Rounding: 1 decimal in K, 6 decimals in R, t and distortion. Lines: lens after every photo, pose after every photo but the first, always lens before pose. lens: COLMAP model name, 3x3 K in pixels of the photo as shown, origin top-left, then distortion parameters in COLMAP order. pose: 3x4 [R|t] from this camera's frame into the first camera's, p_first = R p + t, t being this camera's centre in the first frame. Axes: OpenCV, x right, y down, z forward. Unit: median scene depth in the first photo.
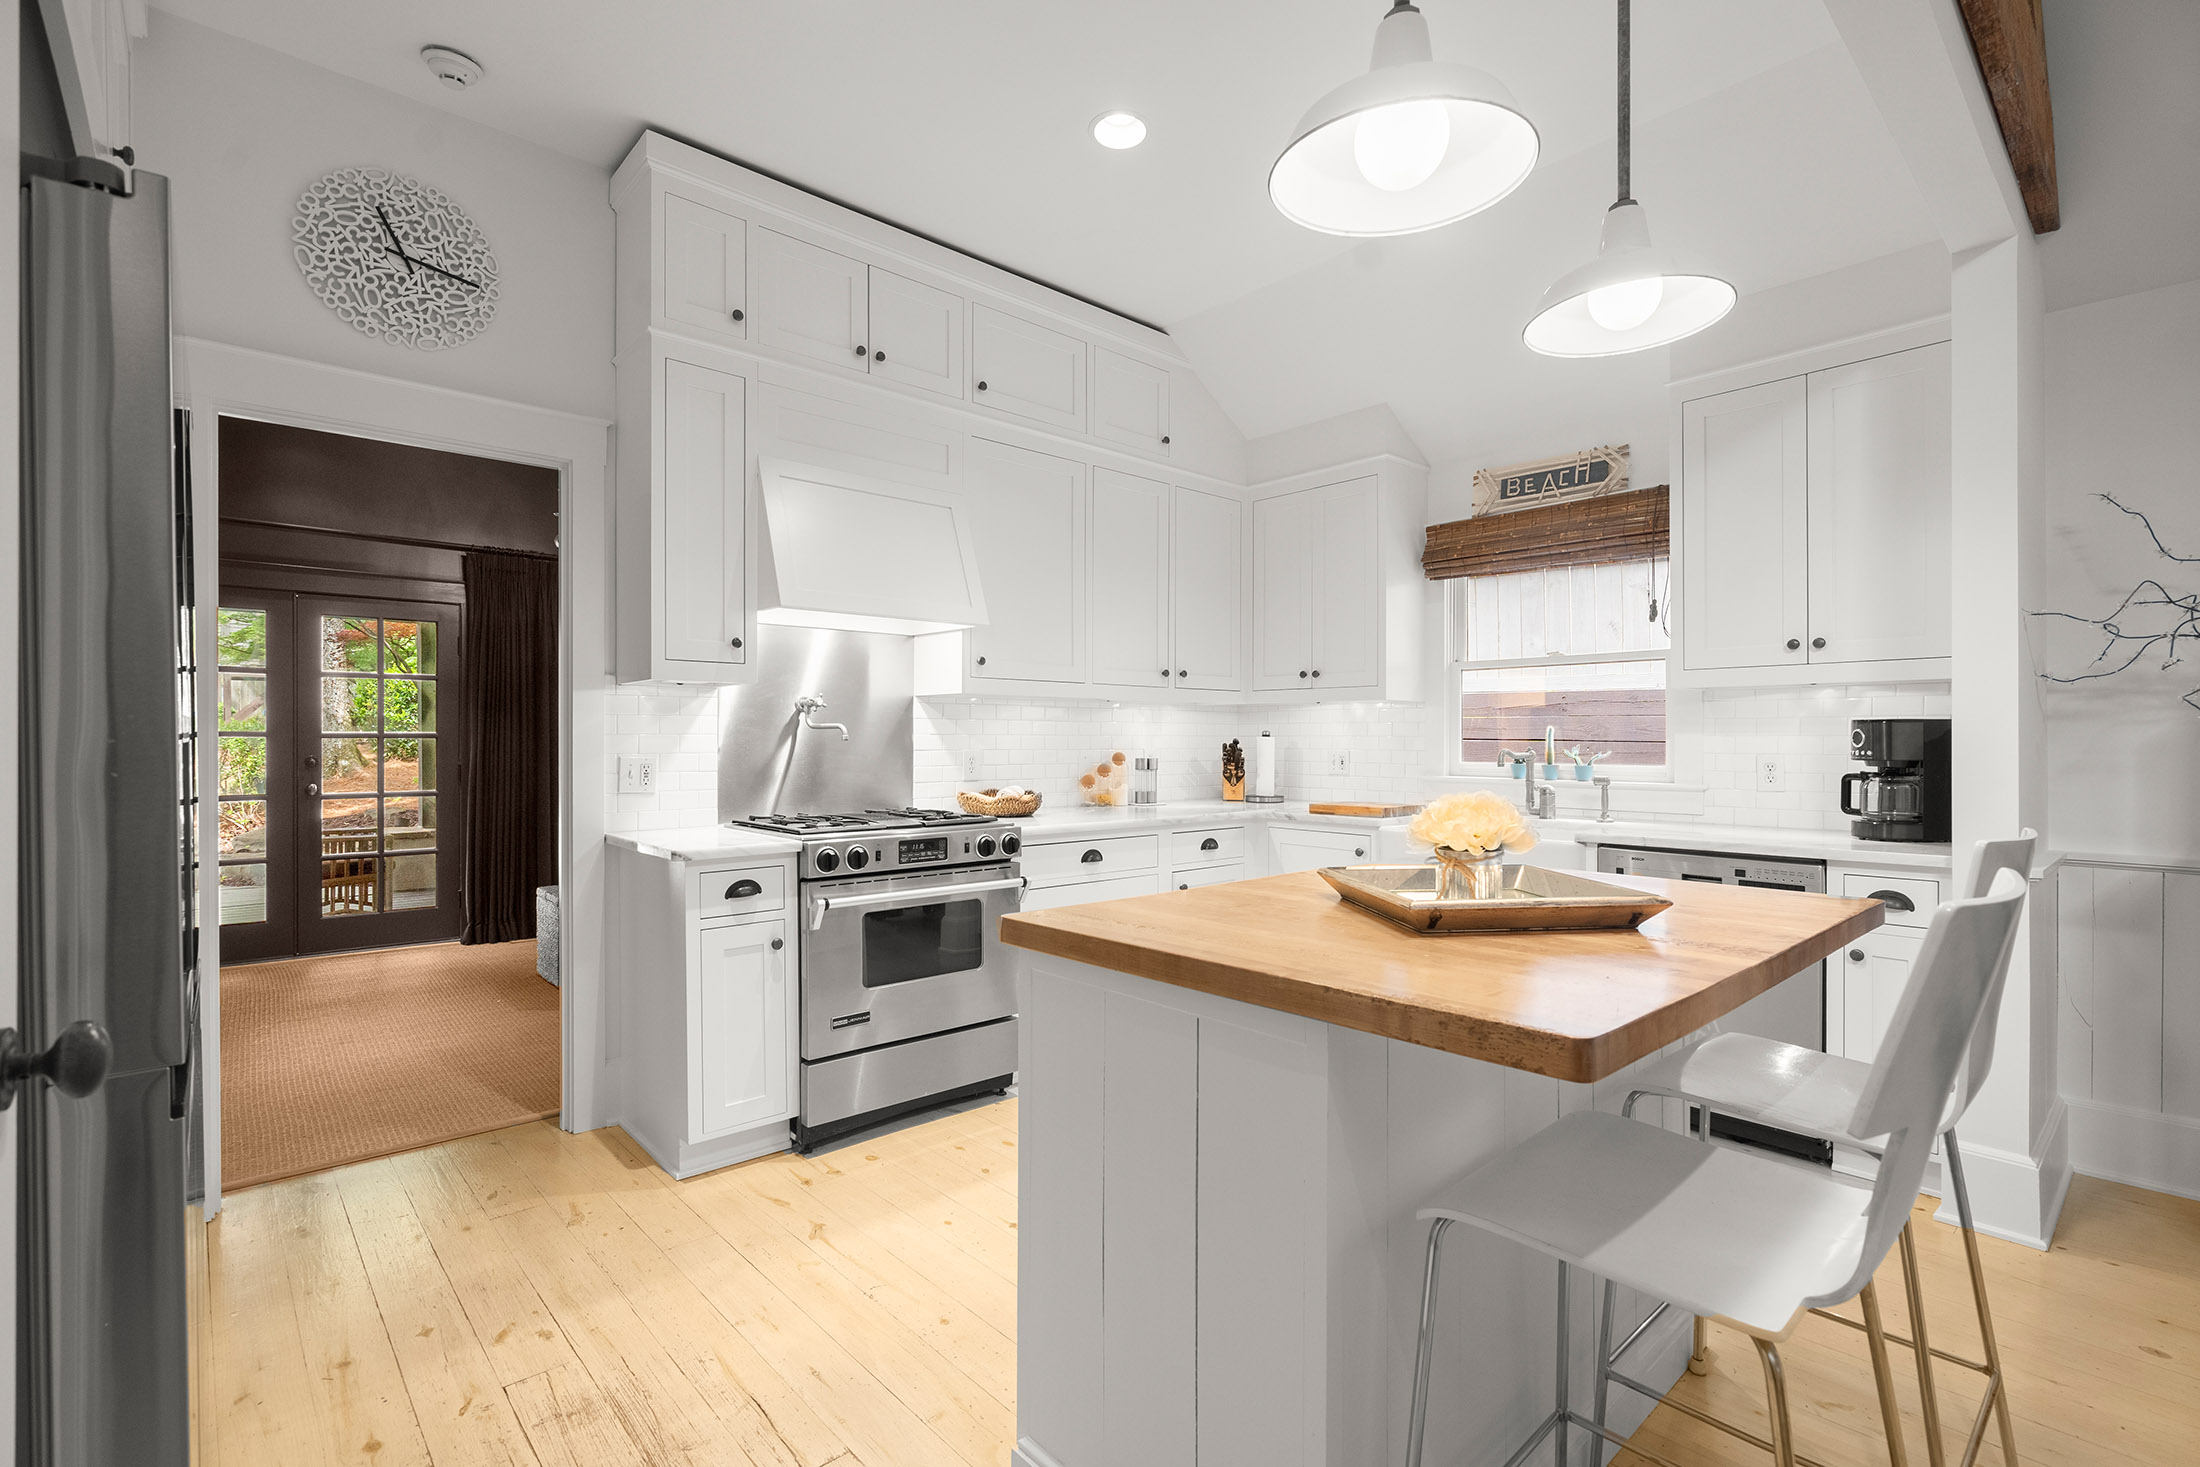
lens RADIAL K [[998.6, 0, 1083.4], [0, 998.6, 737.6], [0, 0, 1]] dist [-0.006218, 0.002693]
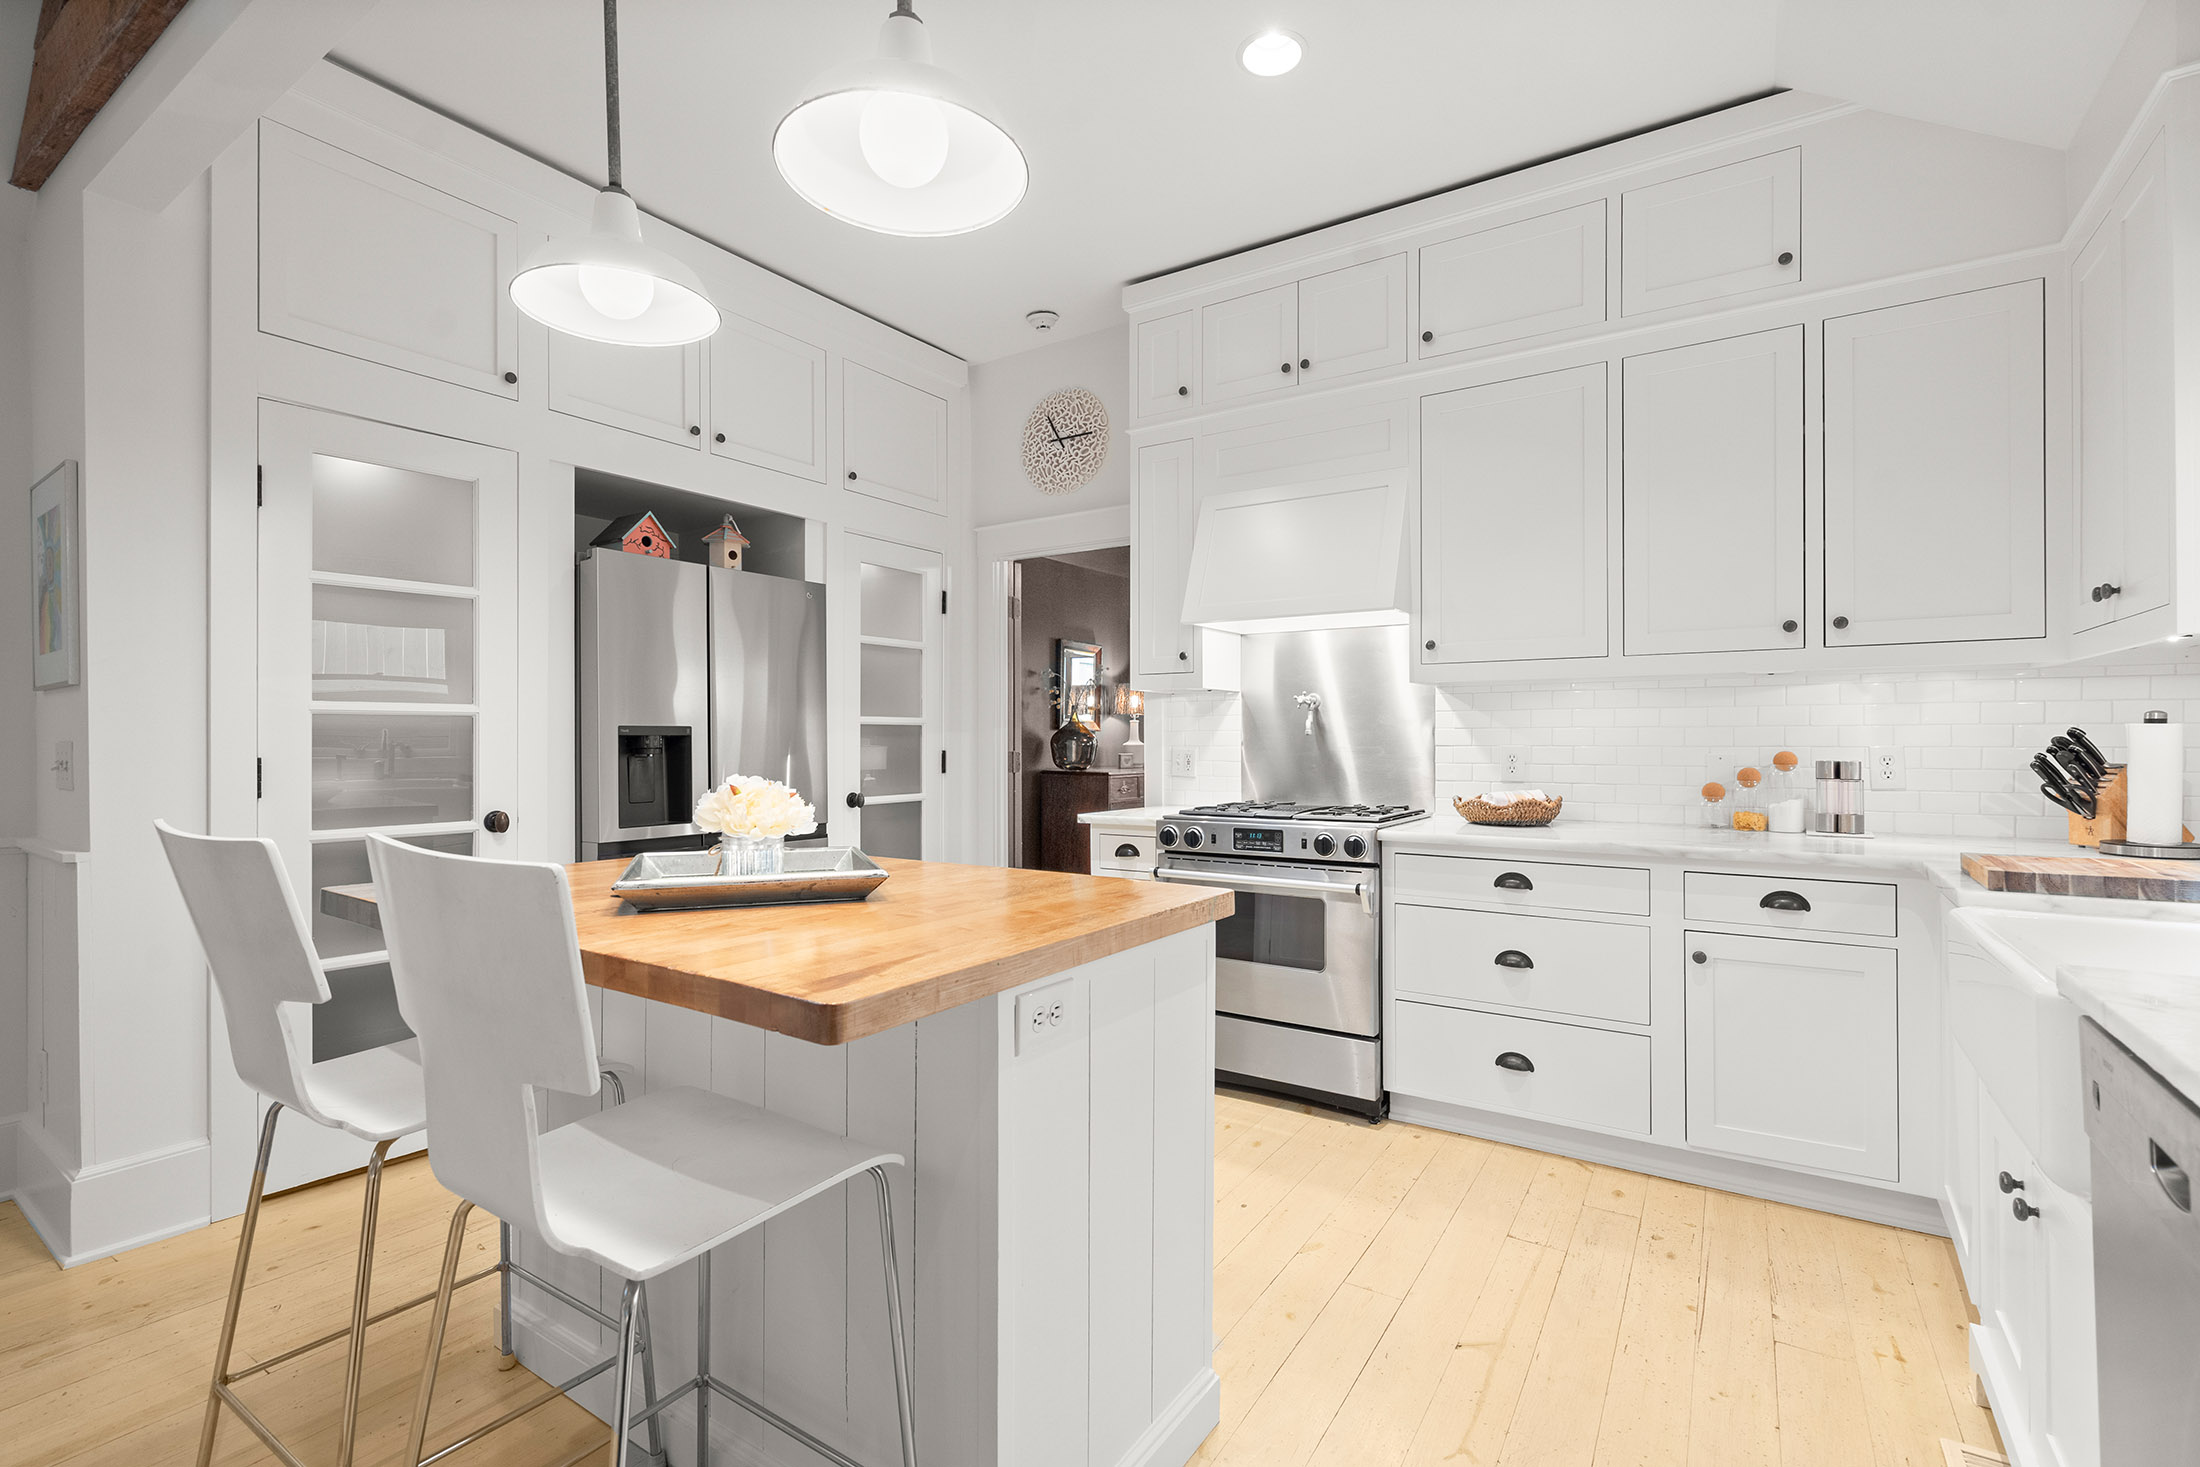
lens RADIAL K [[998.6, 0, 1116.7], [0, 998.6, 723.5], [0, 0, 1]] dist [-0.006218, 0.002693]
pose [[0.267845, -0.018314, -0.963288, 0.645257], [0.003340, 0.999831, -0.018080, 0.008114], [0.963456, 0.001625, 0.267861, 0.466150]]
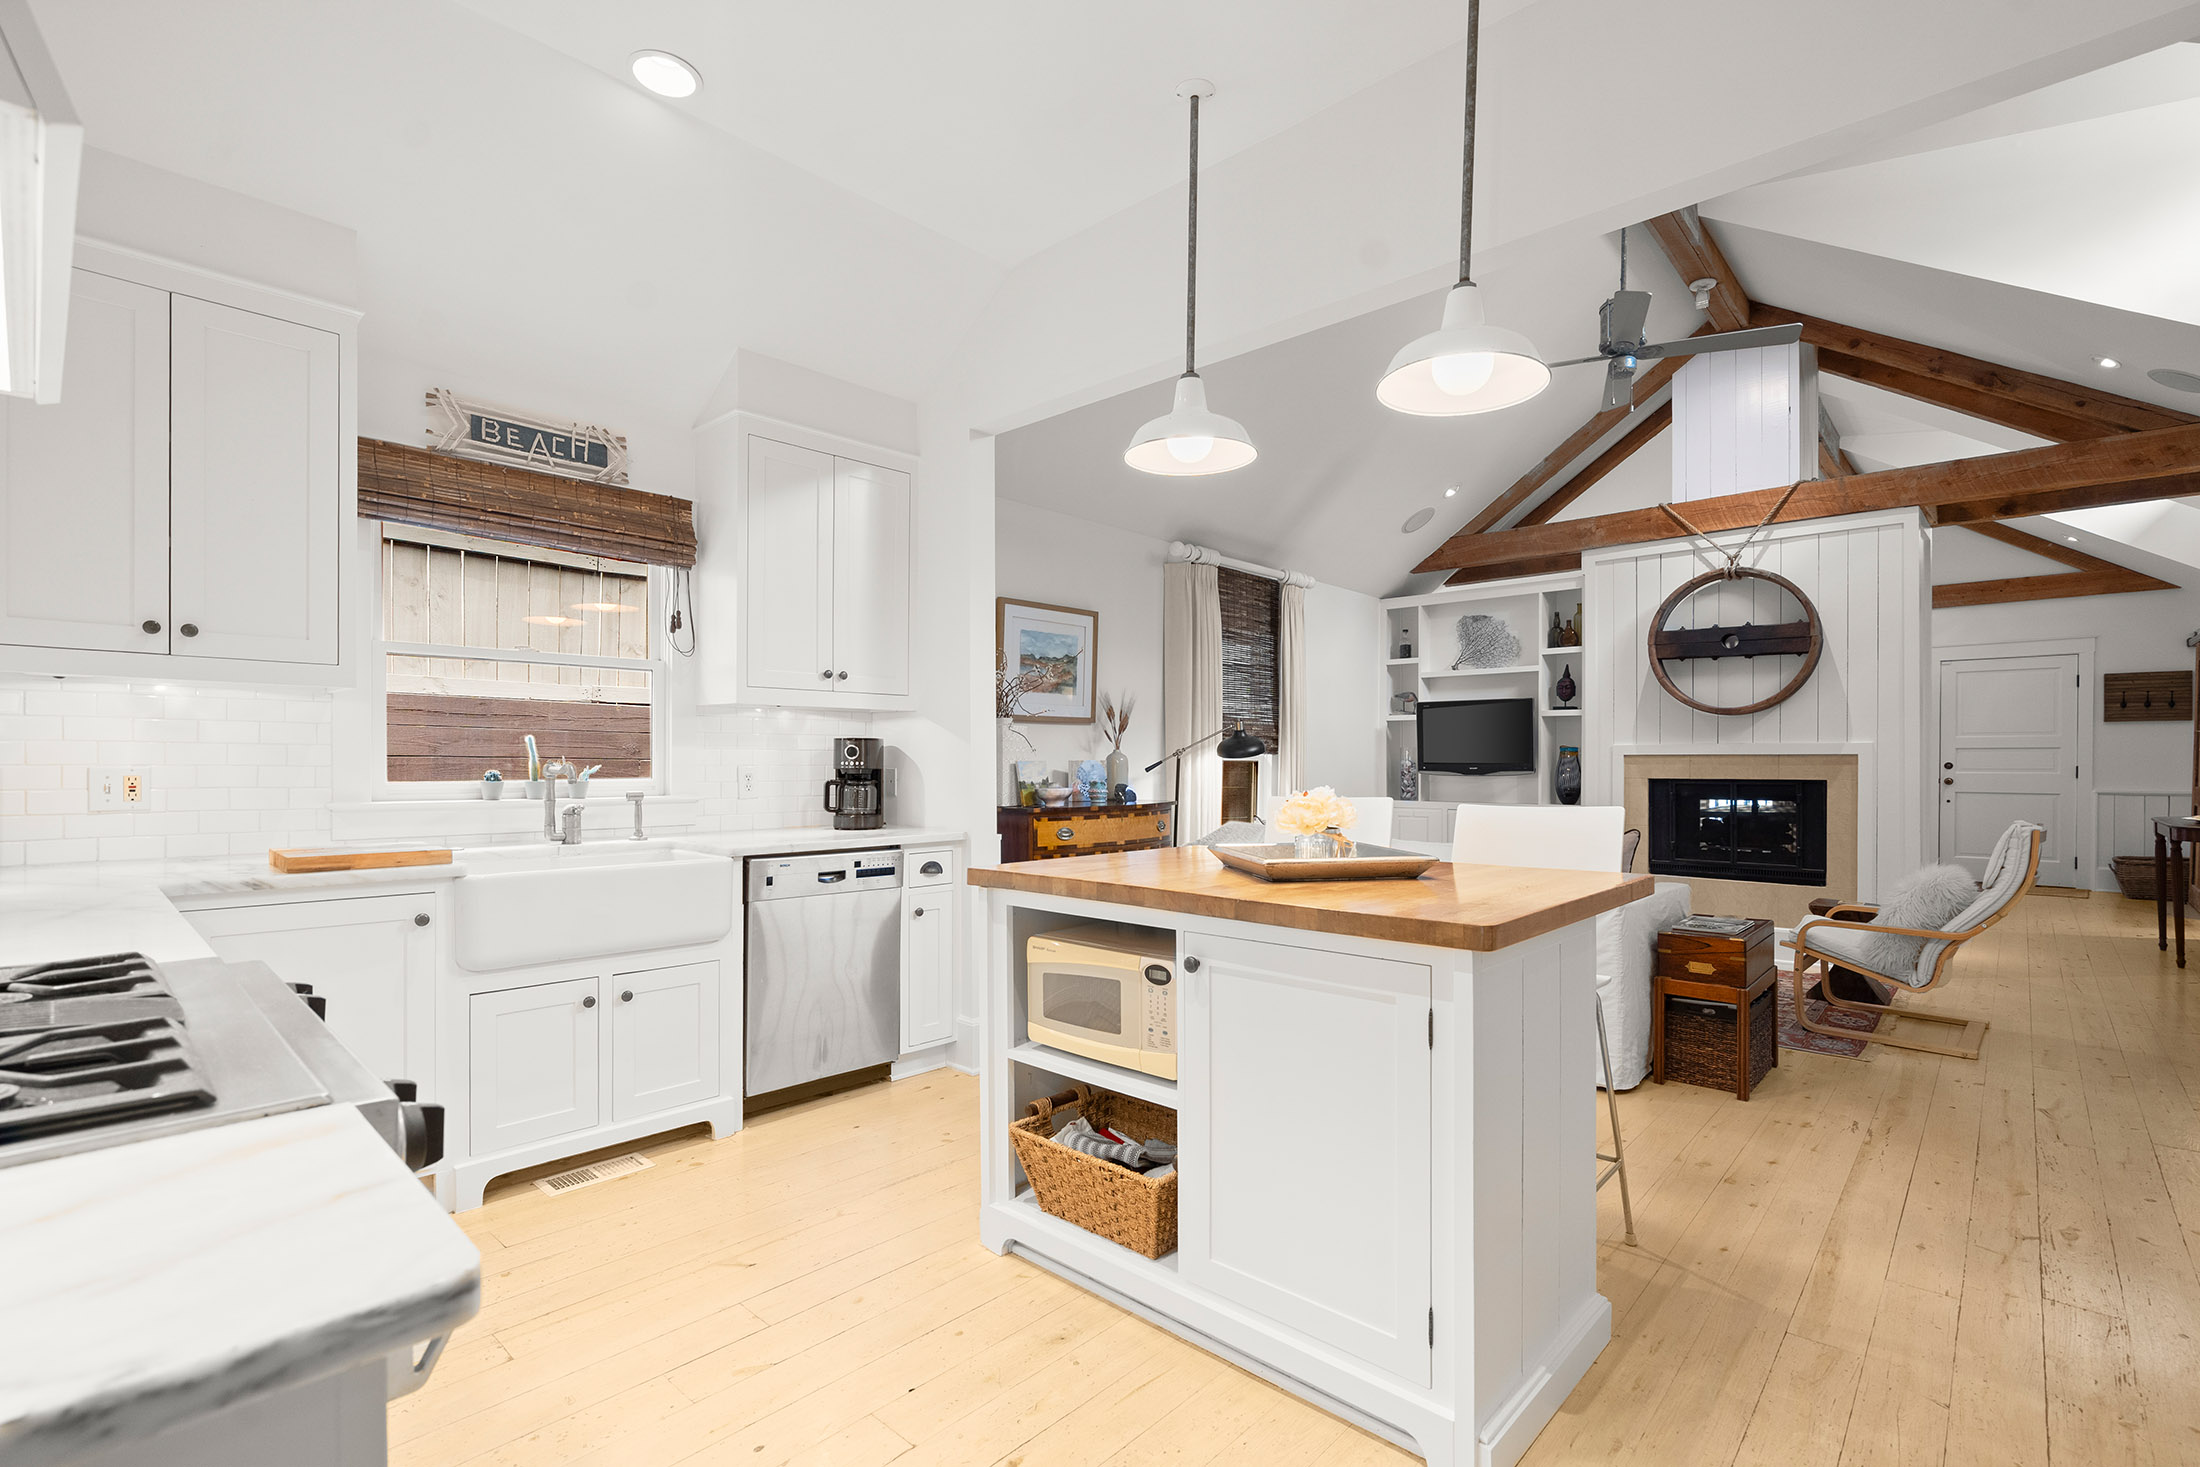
lens RADIAL K [[998.6, 0, 1114.4], [0, 998.6, 768.7], [0, 0, 1]] dist [-0.006218, 0.002693]
pose [[-0.100593, -0.008706, 0.994890, -0.421871], [-0.004666, 0.999955, 0.008279, 0.007674], [-0.994917, -0.003809, -0.100629, 0.611626]]
